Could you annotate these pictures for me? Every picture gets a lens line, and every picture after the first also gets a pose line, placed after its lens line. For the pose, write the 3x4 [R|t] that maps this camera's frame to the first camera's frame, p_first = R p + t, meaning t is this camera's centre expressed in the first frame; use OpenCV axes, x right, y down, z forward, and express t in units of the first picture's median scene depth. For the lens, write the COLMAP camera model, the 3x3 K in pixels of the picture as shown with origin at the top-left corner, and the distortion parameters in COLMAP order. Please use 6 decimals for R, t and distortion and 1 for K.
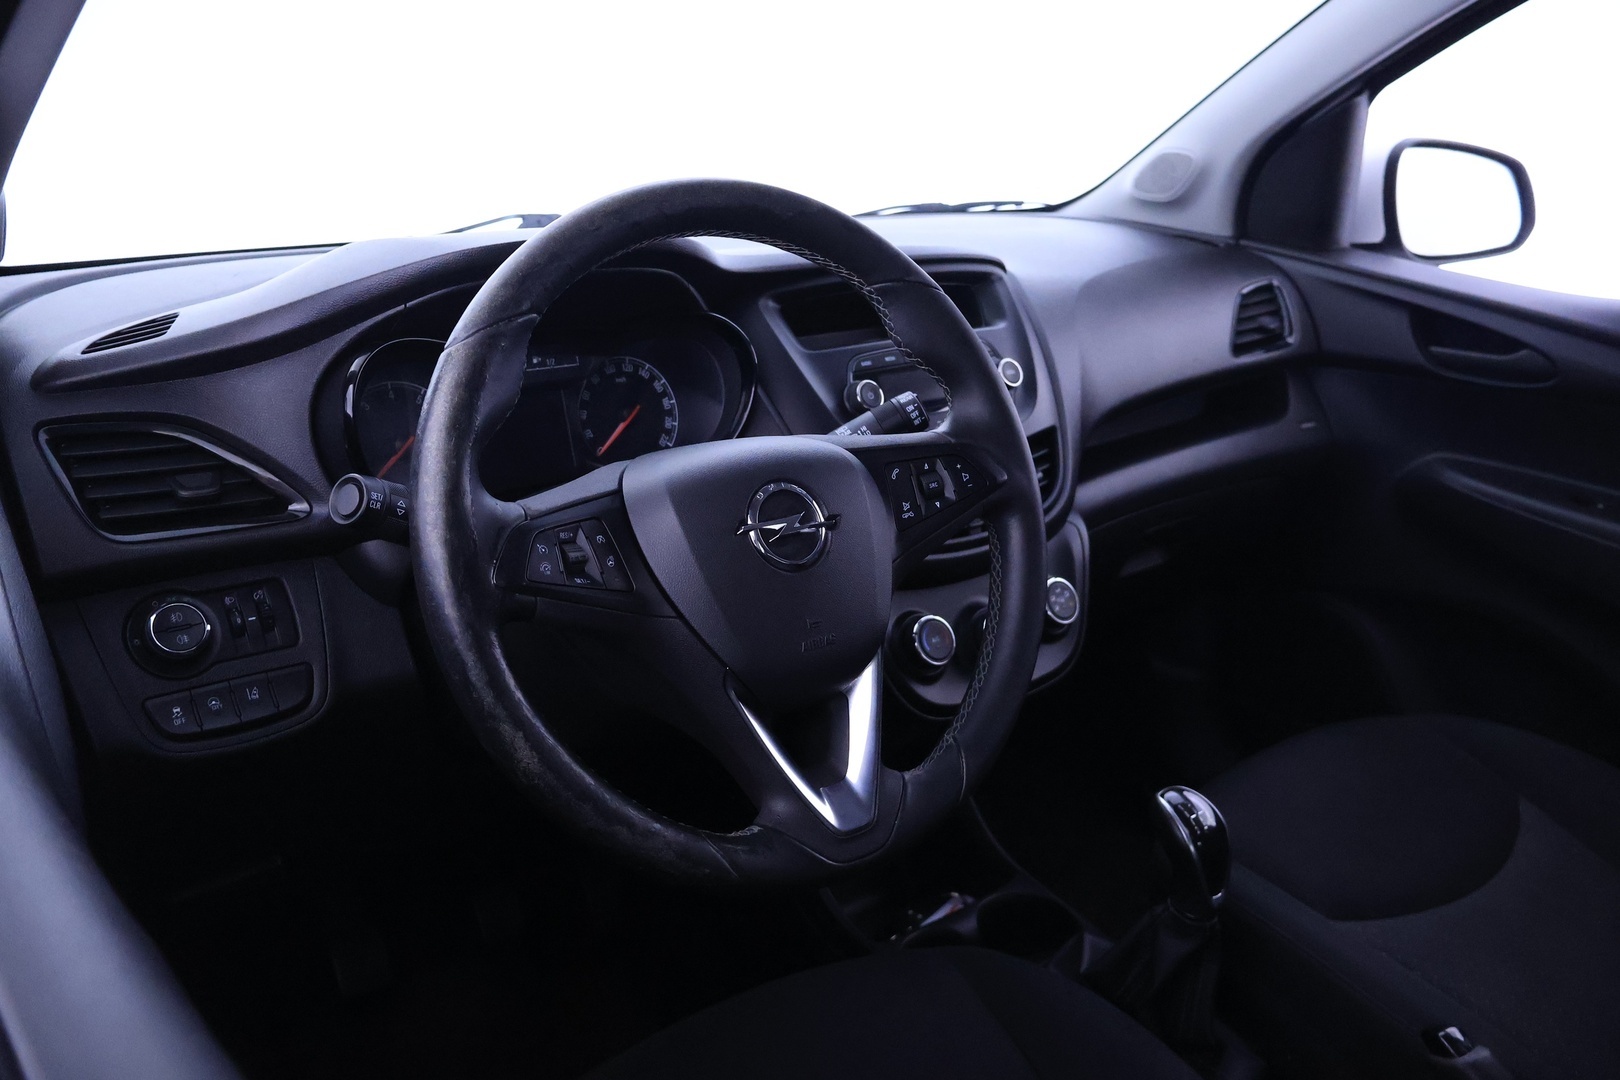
lens RADIAL K [[1382.2, 0, 810.0], [0, 1382.2, 540.0], [0, 0, 1]] dist [0.005618, 0.011614]
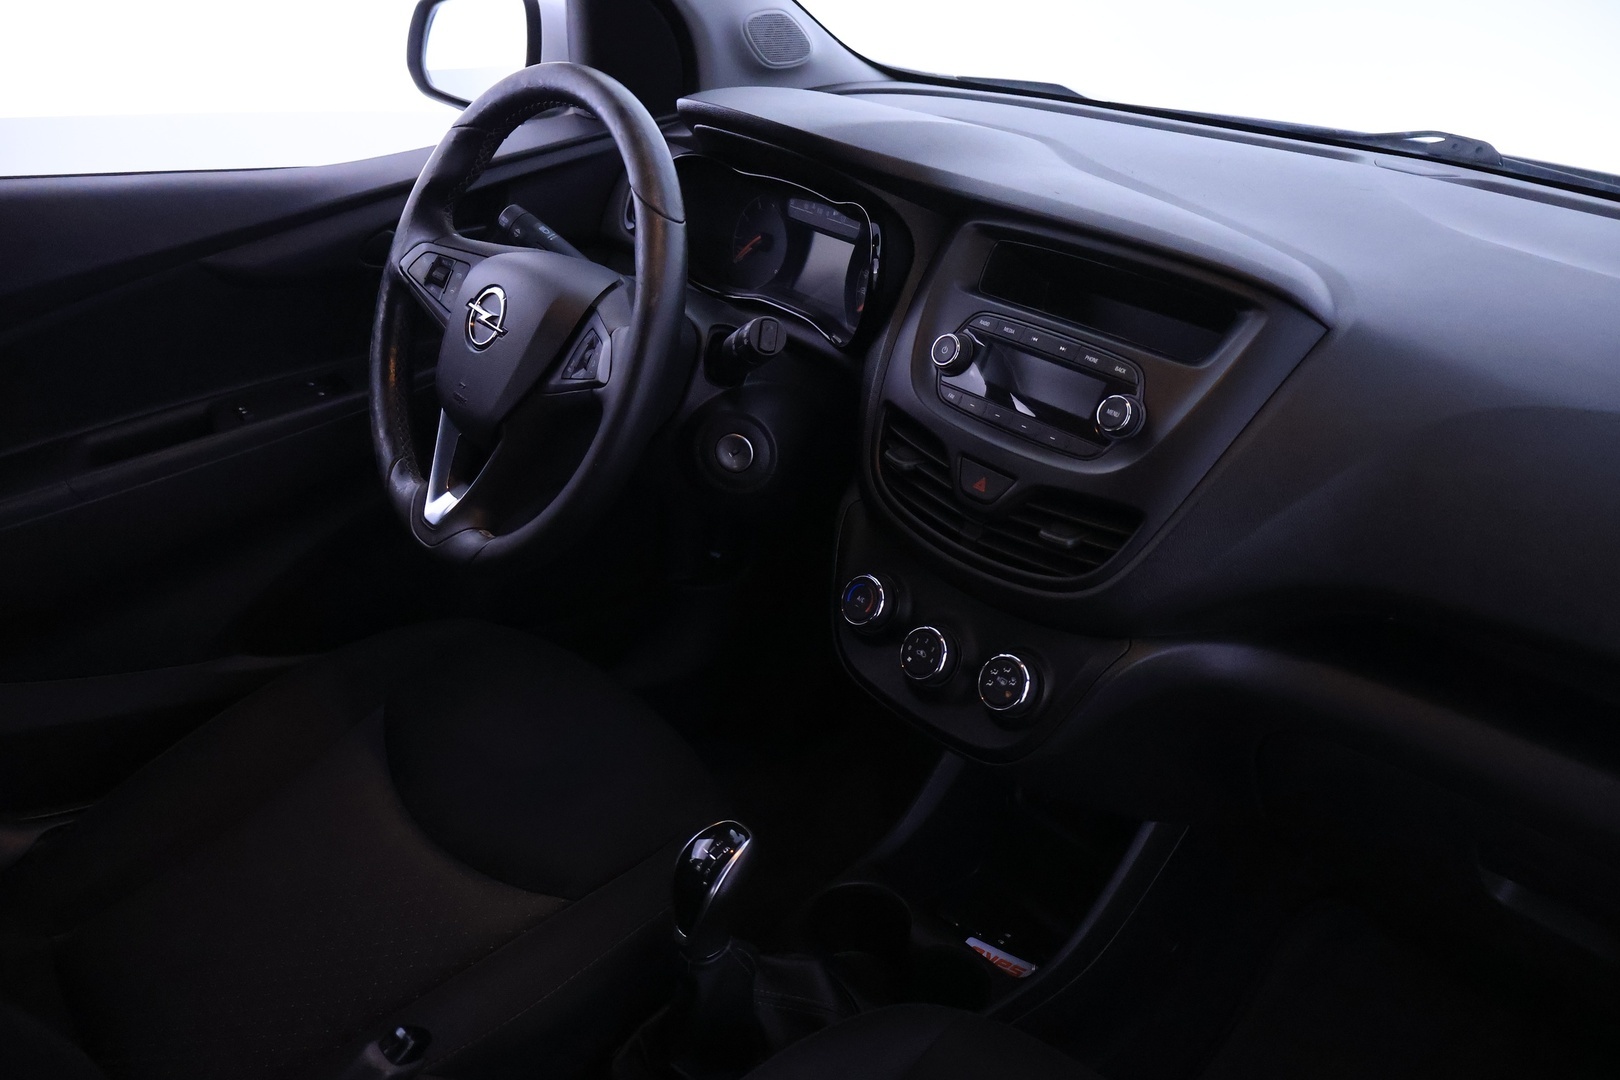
lens RADIAL K [[1382.2, 0, 810.0], [0, 1382.2, 540.0], [0, 0, 1]] dist [0.005618, 0.011614]
pose [[0.017853, 0.446586, -0.894562, 1.349646], [-0.324798, 0.848772, 0.417244, -0.512029], [0.945615, 0.283103, 0.160204, 1.143489]]
